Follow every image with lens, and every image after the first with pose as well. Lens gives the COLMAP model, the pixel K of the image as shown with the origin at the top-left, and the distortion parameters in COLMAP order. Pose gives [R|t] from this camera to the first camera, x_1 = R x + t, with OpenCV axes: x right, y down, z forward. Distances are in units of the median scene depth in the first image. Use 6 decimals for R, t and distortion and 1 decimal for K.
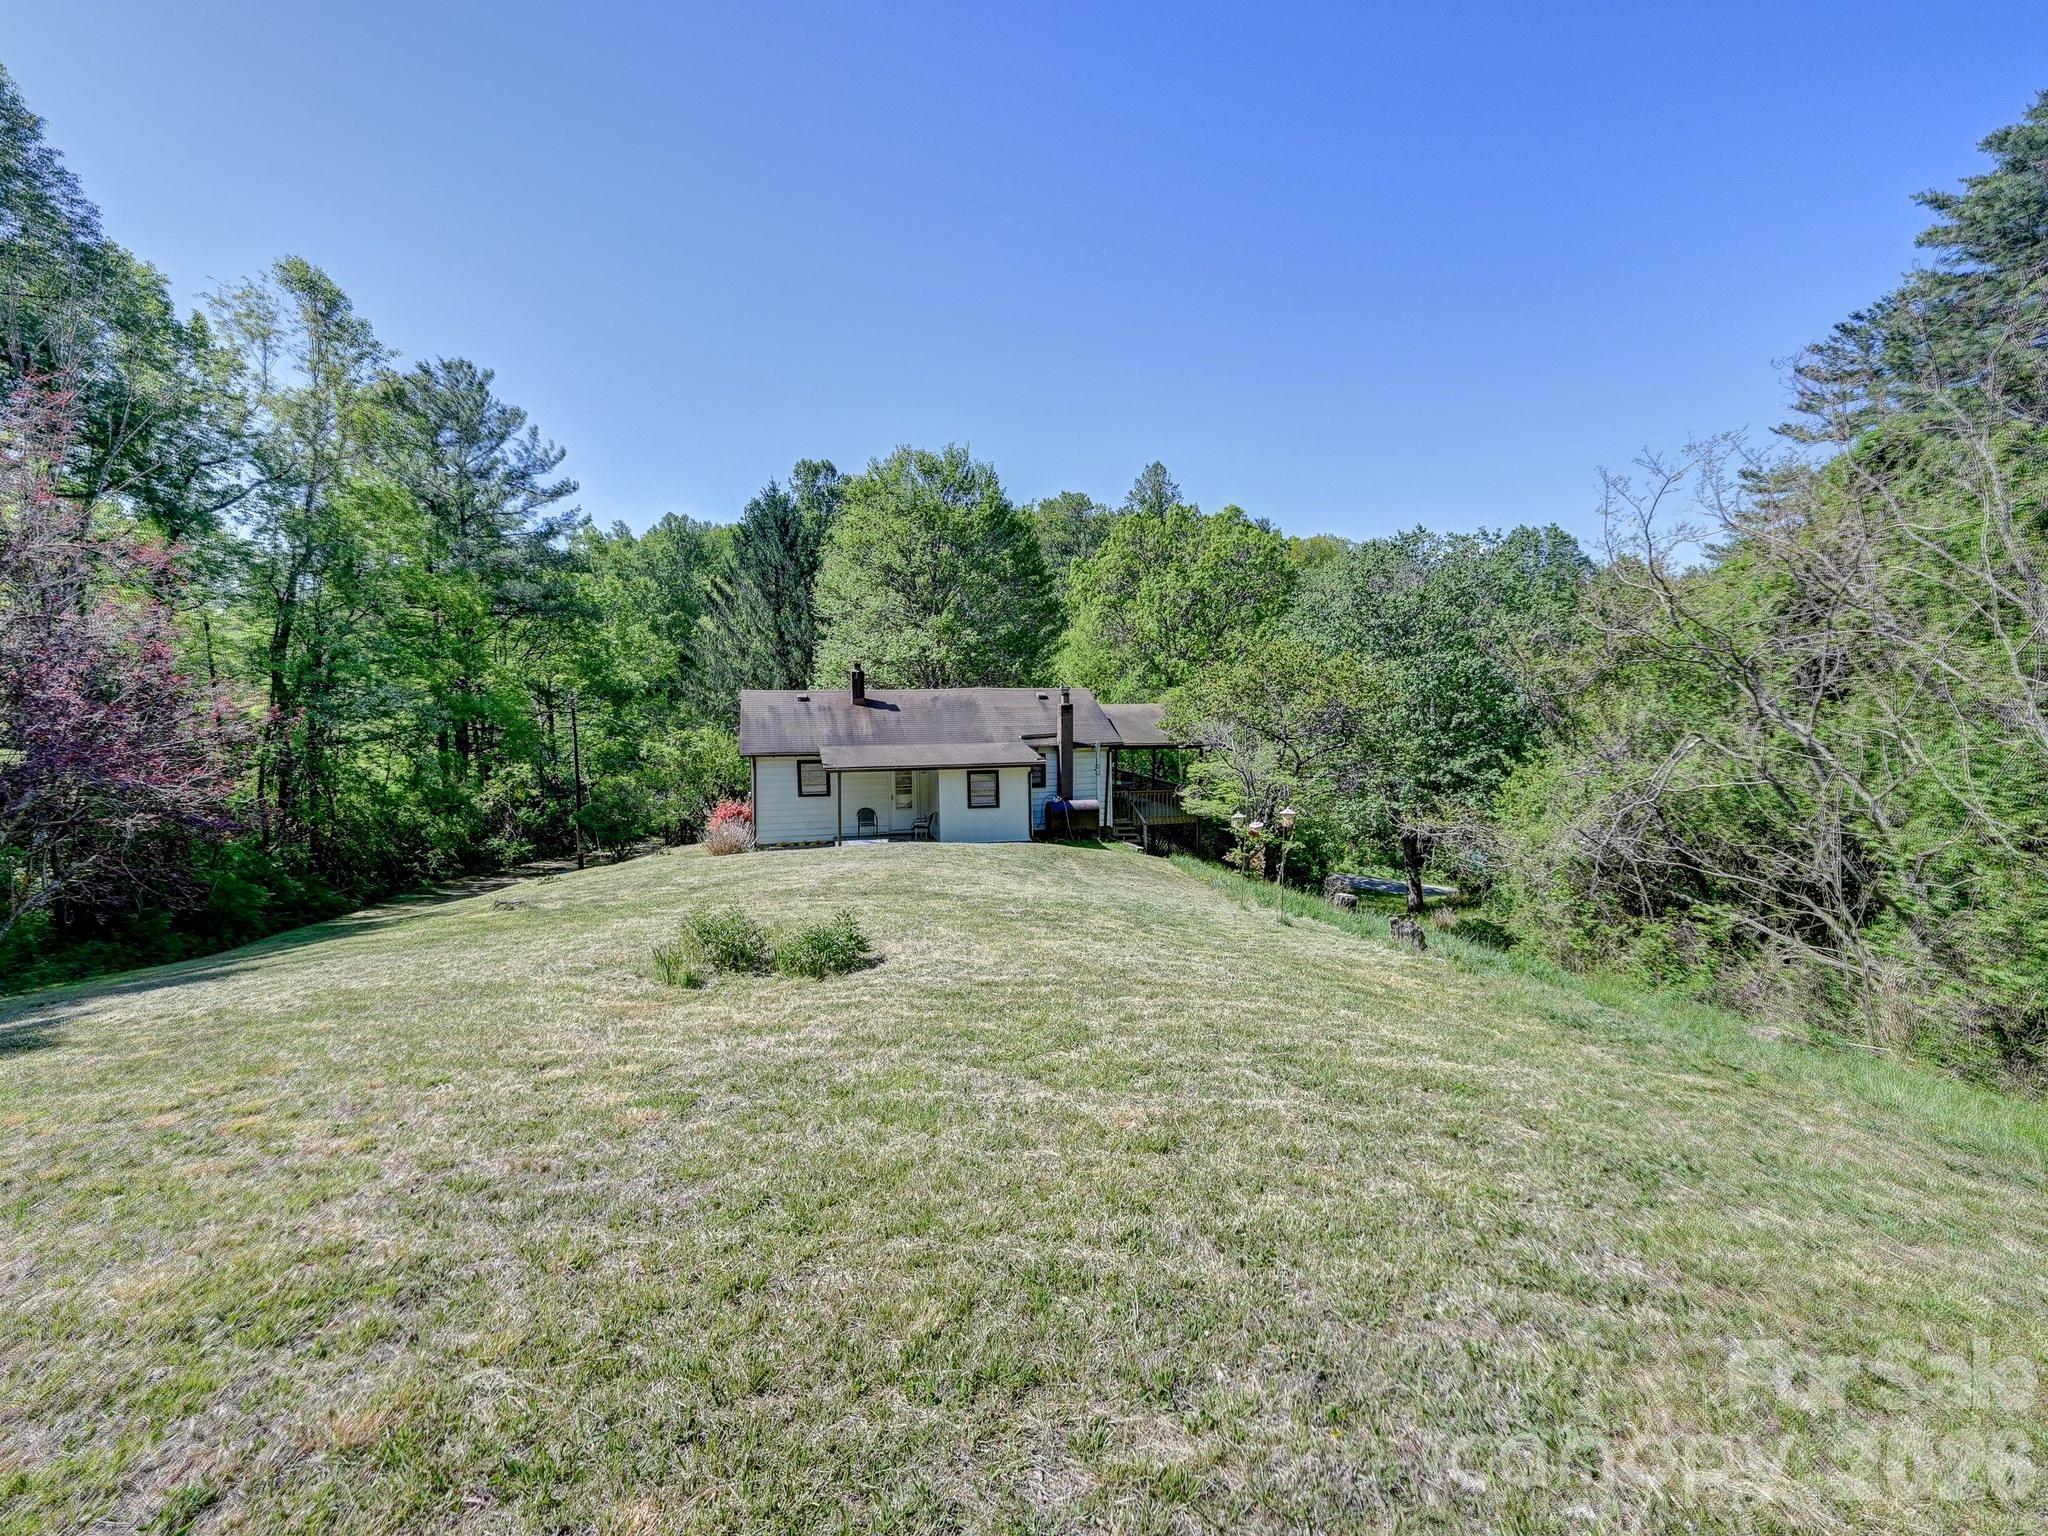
lens RADIAL K [[928.1, 0, 1024.0], [0, 928.1, 768.0], [0, 0, 1]] dist [-0.001511, -0.000199]
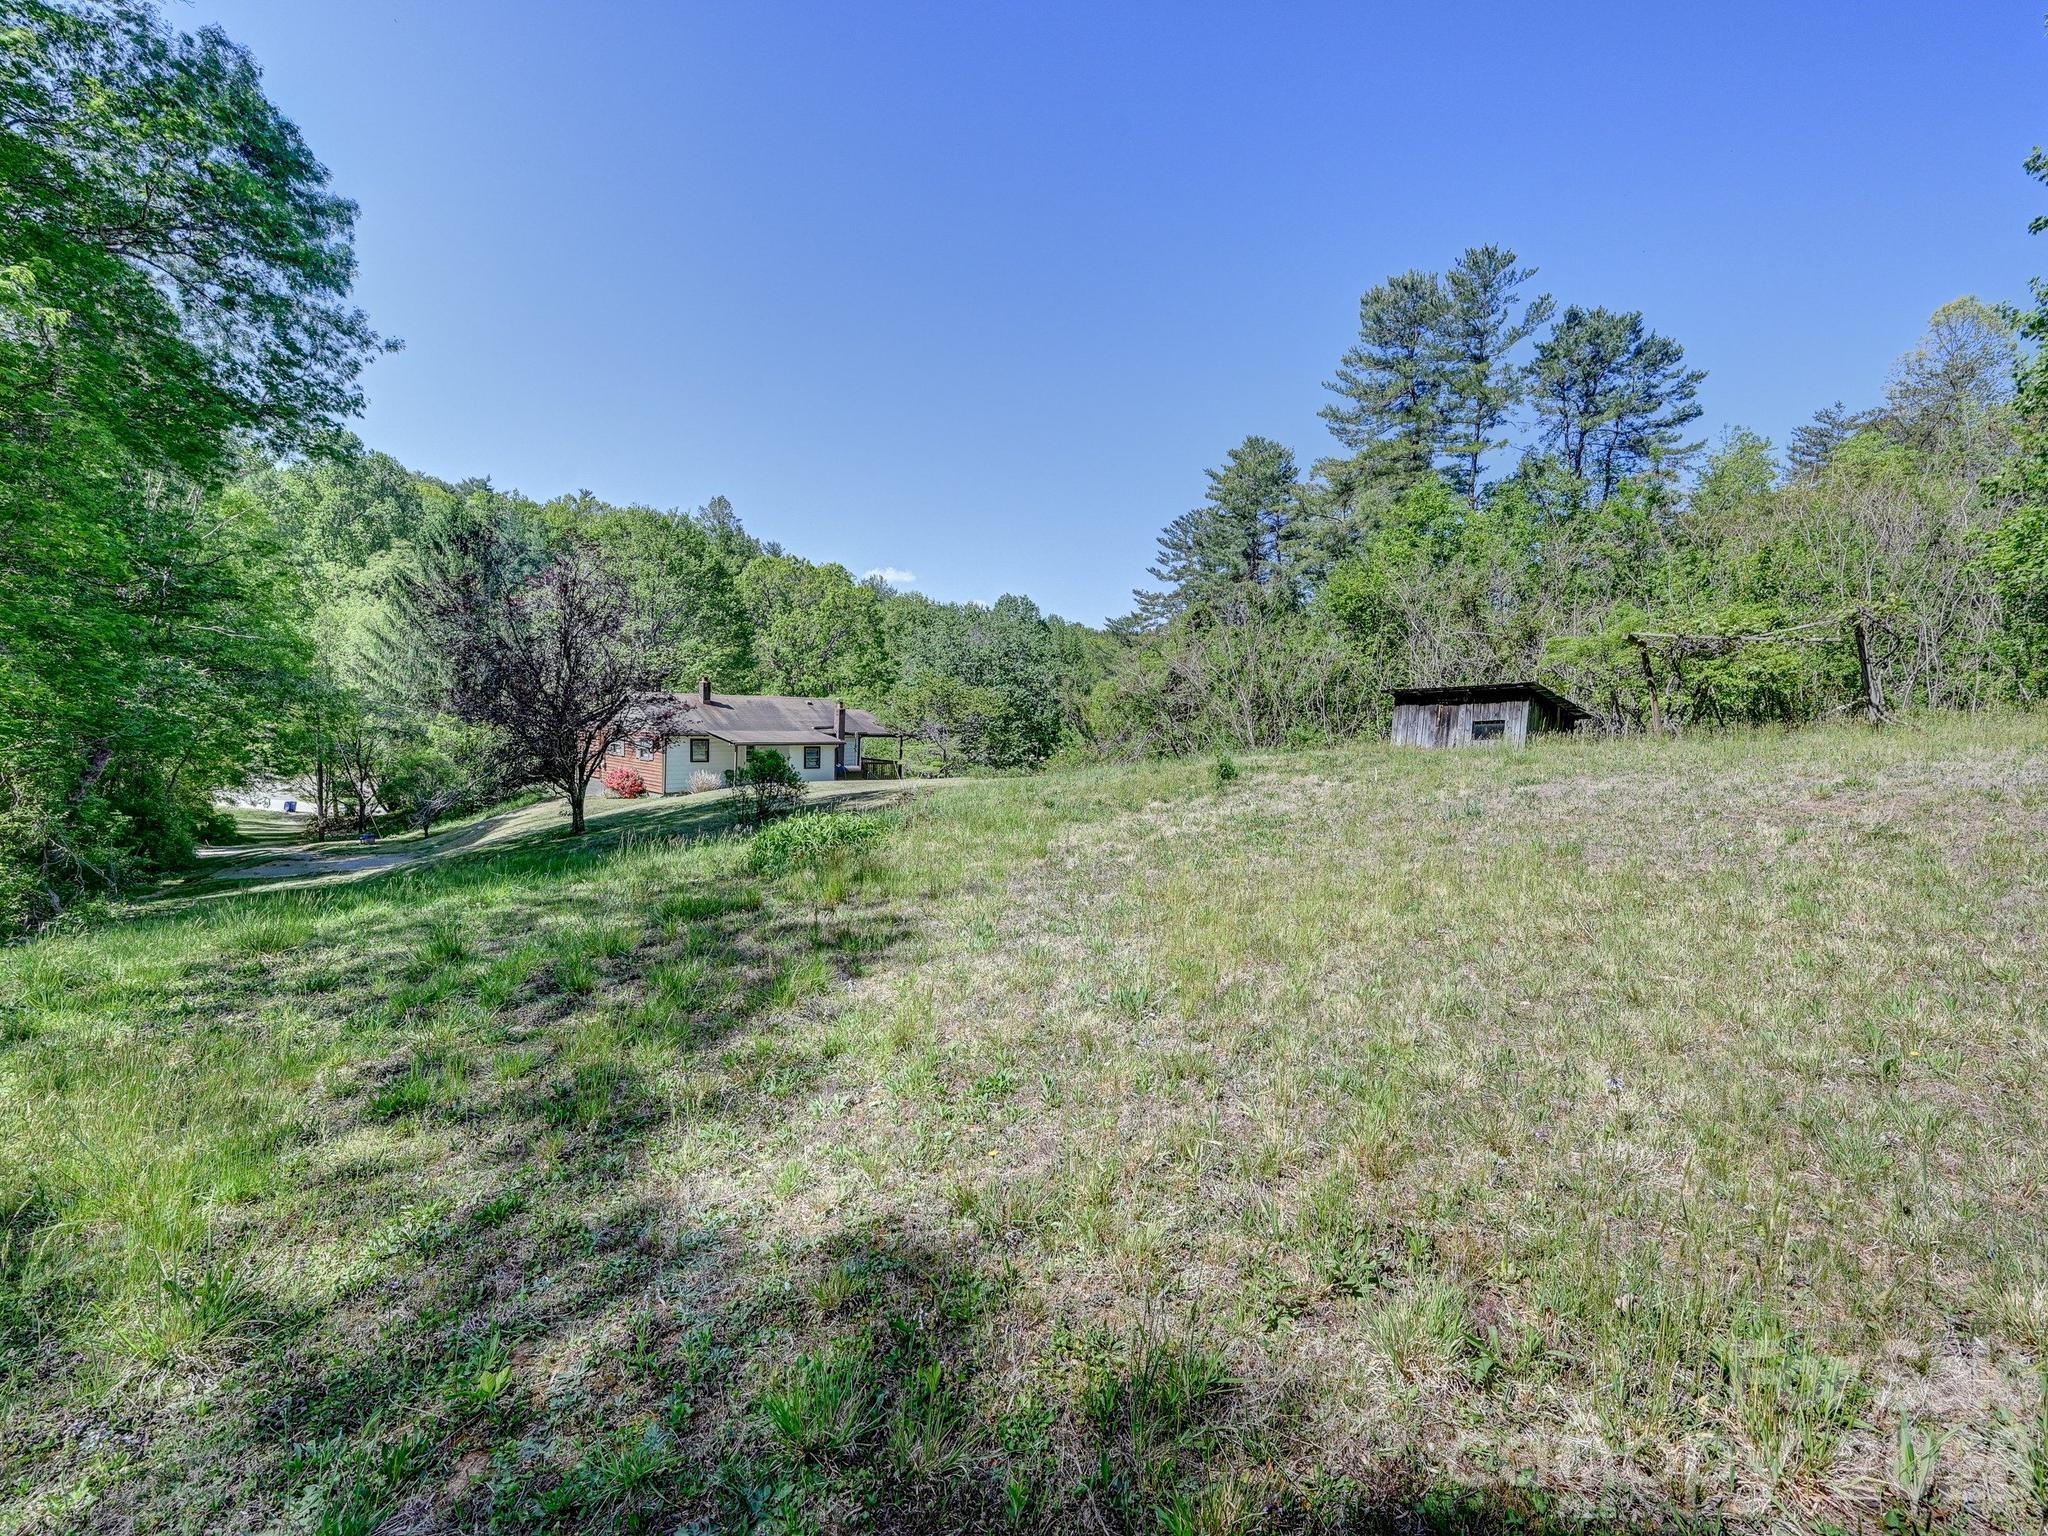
lens RADIAL K [[906.9, 0, 1049.6], [0, 906.9, 770.2], [0, 0, 1]] dist [0.002071, 0.000919]
pose [[0.823506, -0.004144, 0.567292, -0.568903], [0.004739, 0.999989, 0.000426, 0.043269], [-0.567287, 0.002338, 0.823517, -0.560516]]
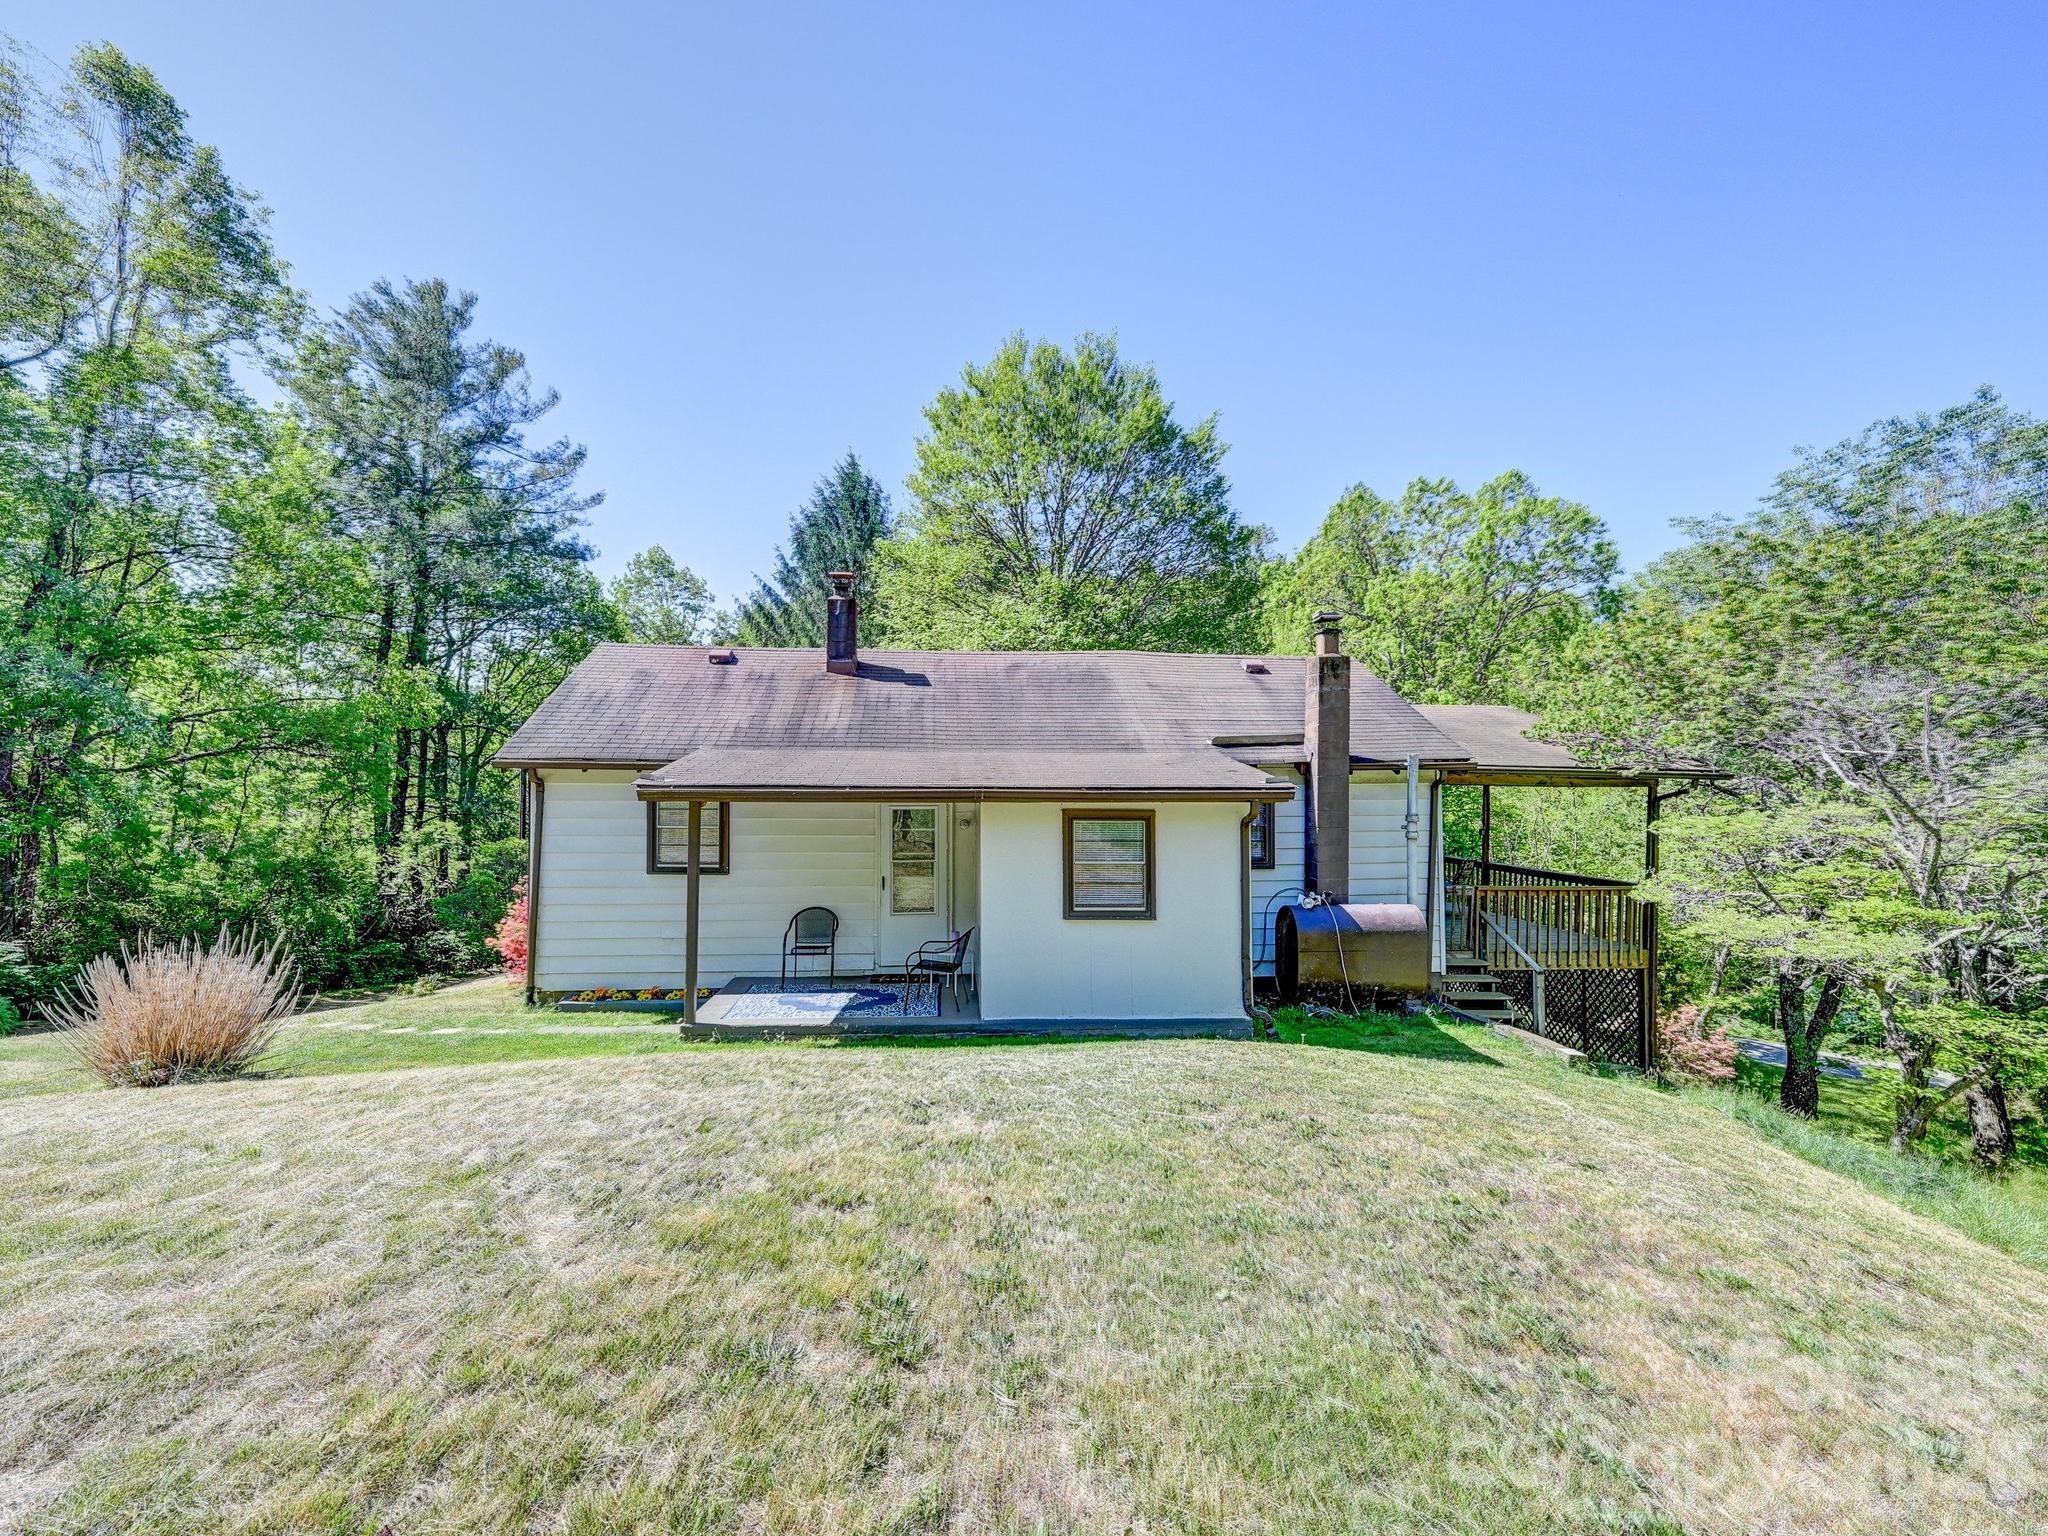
lens RADIAL K [[928.1, 0, 1024.0], [0, 928.1, 768.0], [0, 0, 1]] dist [-0.001511, -0.000199]
pose [[0.985286, 0.007765, -0.170735, -0.014627], [-0.025841, 0.994252, -0.103902, 0.021768], [0.168947, 0.106785, 0.979823, 0.591106]]
